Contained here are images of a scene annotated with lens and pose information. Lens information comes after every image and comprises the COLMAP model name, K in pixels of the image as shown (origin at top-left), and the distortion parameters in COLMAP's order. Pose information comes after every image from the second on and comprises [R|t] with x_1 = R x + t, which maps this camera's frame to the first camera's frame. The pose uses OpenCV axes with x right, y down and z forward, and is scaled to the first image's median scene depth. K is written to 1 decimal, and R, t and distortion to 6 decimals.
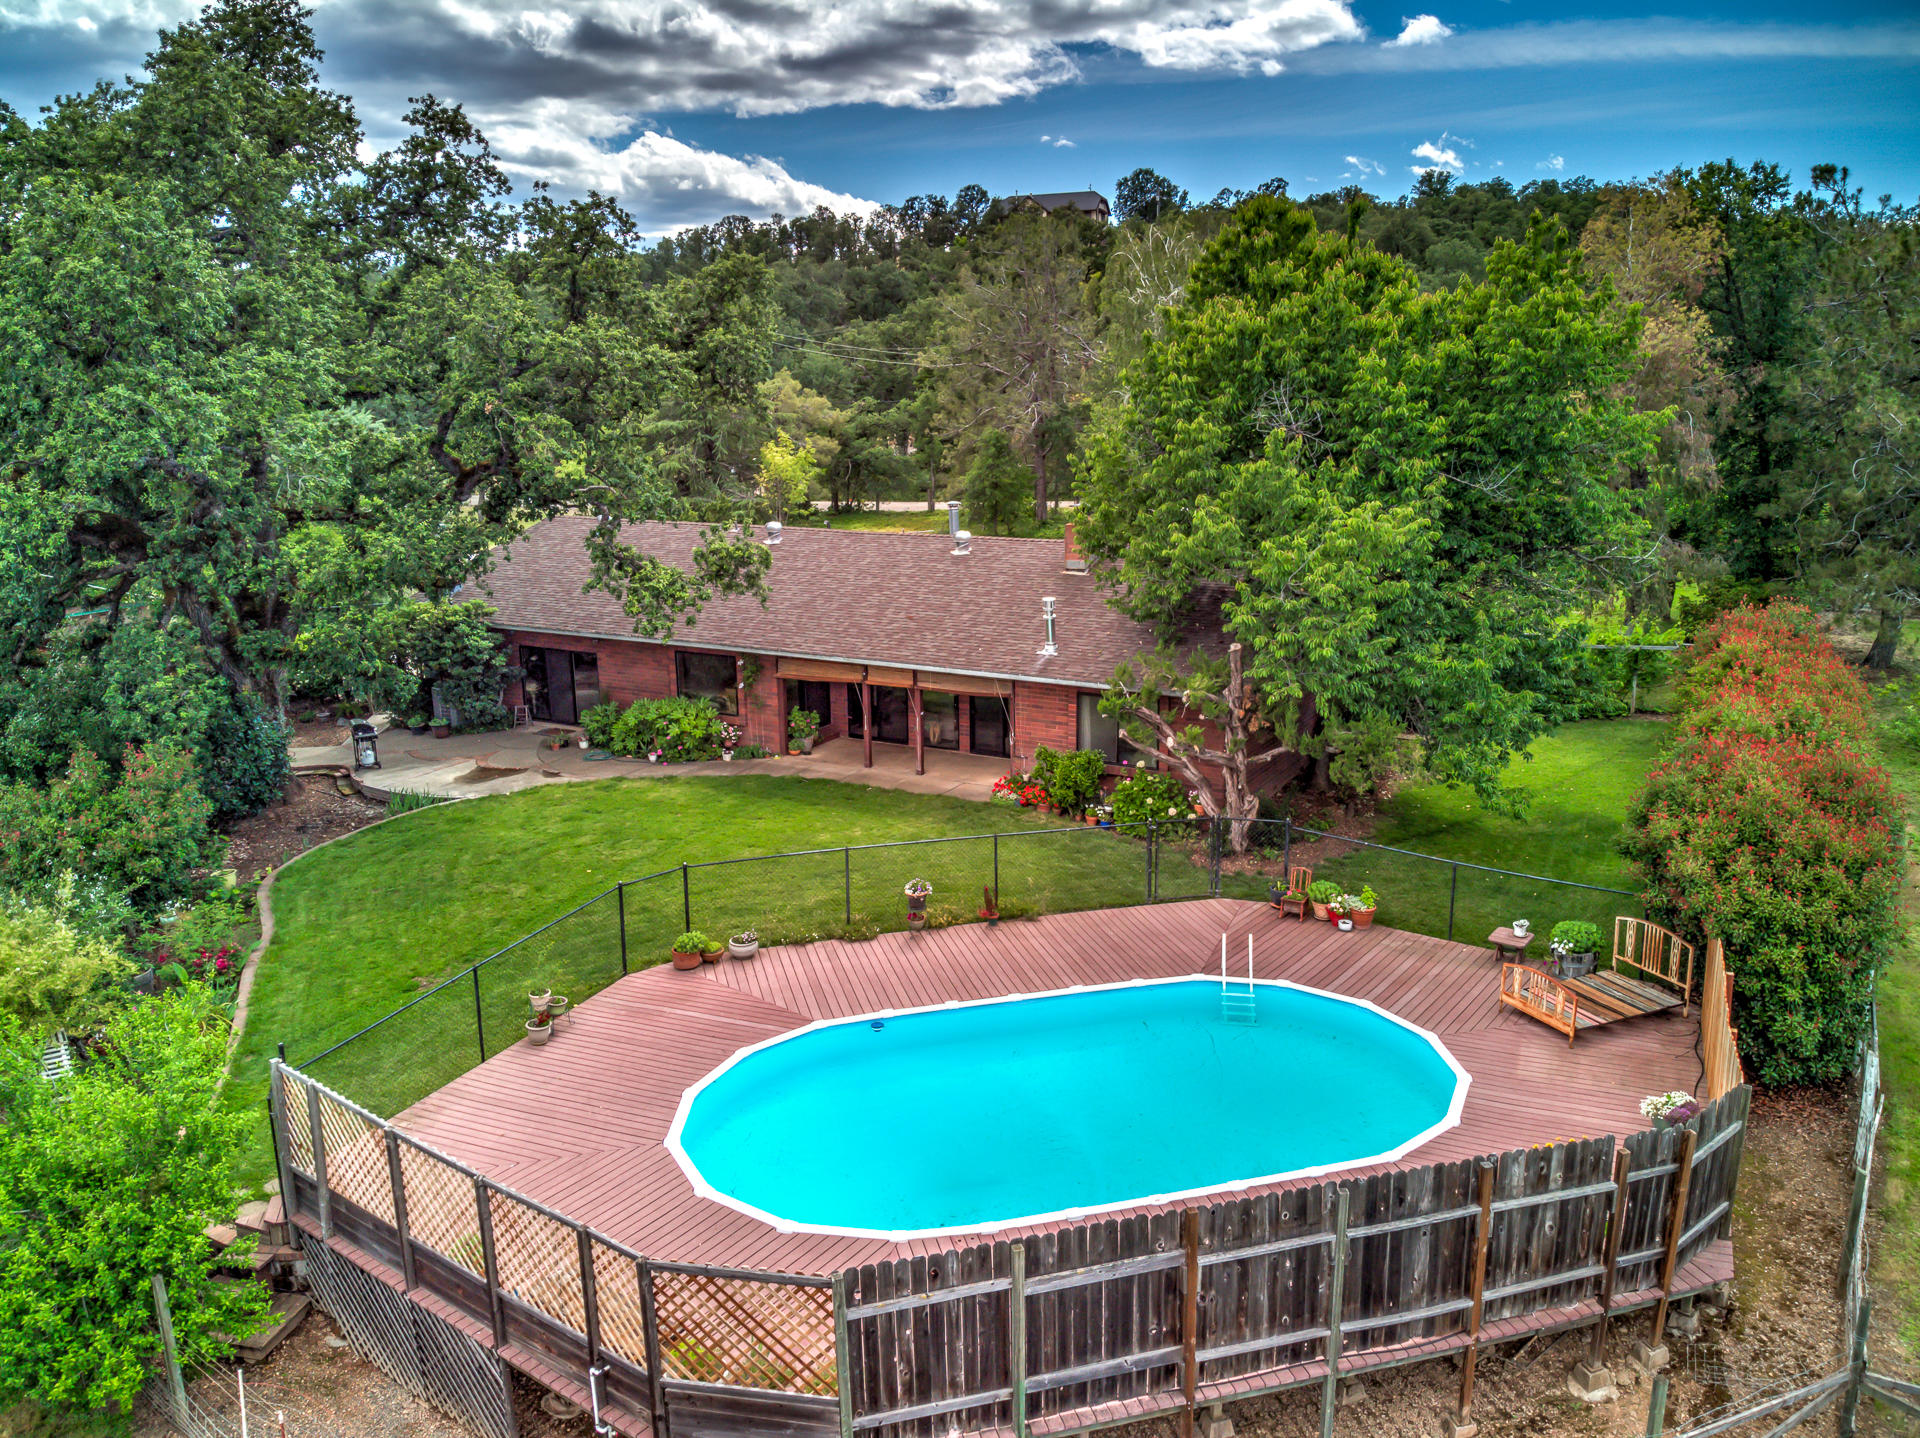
lens RADIAL K [[1412.4, 0, 958.8], [0, 1412.4, 647.1], [0, 0, 1]] dist [0.059388, -0.159159]
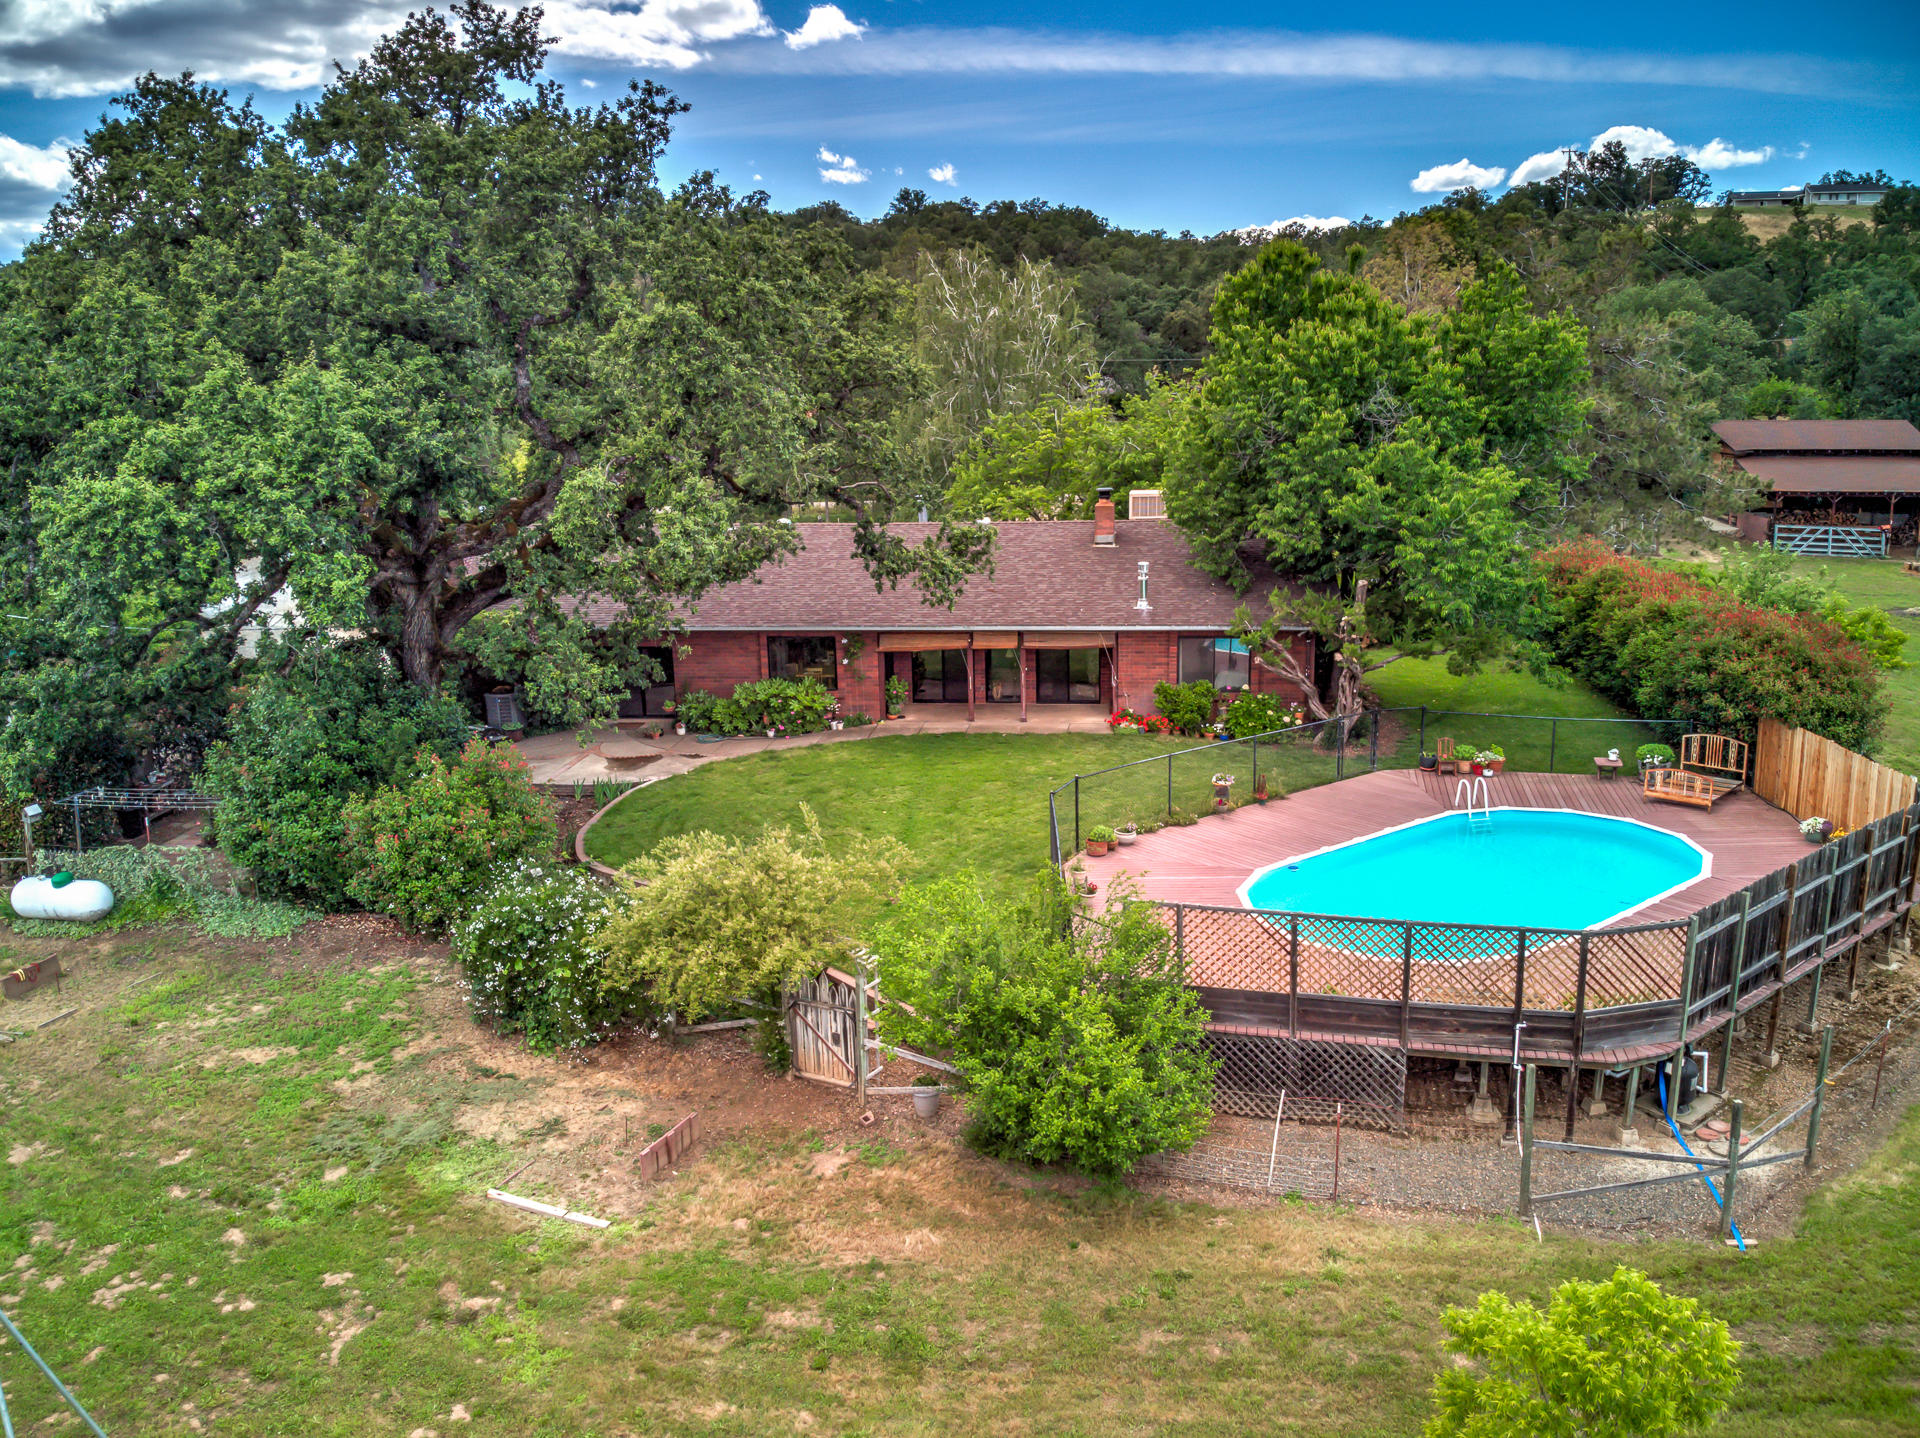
lens RADIAL K [[1435.1, 0, 964.6], [0, 1435.1, 625.7], [0, 0, 1]] dist [0.048379, -0.151404]
pose [[0.928942, -0.070633, 0.363426, -0.681210], [0.078838, 0.996857, -0.007773, 0.022567], [-0.361735, 0.035872, 0.931591, -0.126523]]
